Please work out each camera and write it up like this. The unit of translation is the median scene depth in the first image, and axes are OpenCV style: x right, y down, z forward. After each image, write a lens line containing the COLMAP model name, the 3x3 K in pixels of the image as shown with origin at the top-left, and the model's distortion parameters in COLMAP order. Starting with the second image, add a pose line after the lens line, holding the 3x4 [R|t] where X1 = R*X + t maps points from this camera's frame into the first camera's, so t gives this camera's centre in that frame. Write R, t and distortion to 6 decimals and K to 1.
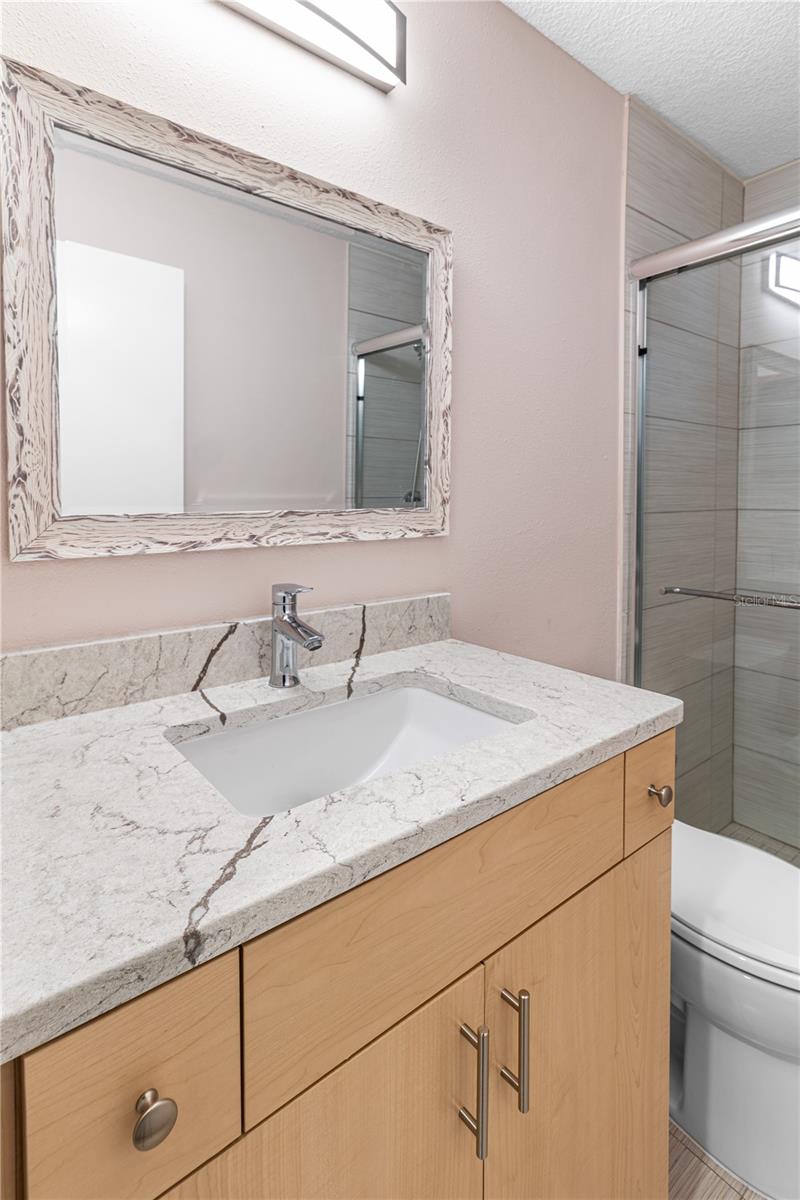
lens RADIAL K [[575.8, 0, 423.8], [0, 575.8, 513.5], [0, 0, 1]] dist [0.001451, 0.000216]
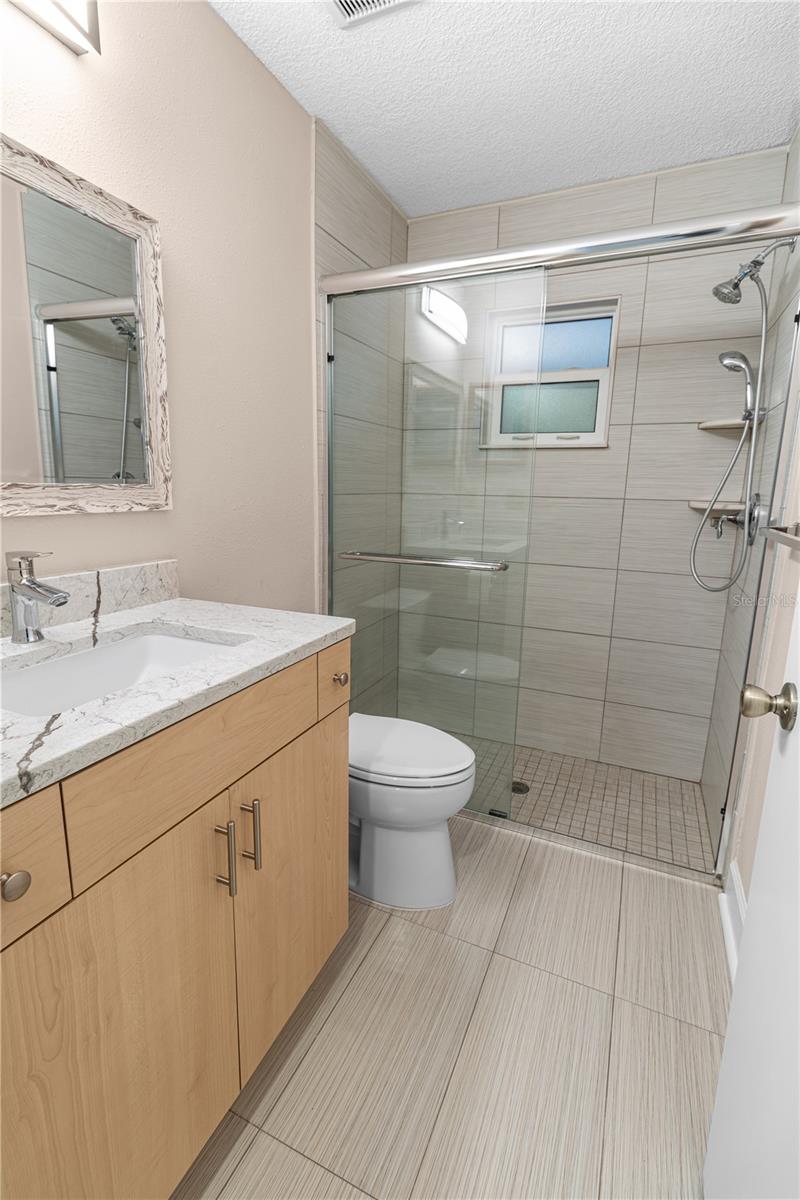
lens RADIAL K [[541.7, 0, 395.0], [0, 541.7, 601.1], [0, 0, 1]] dist [0.001955, 0.000158]
pose [[0.895212, -0.073041, 0.439615, -0.057553], [-0.008320, 0.983566, 0.180360, 0.022592], [-0.445564, -0.165118, 0.879892, -0.224276]]
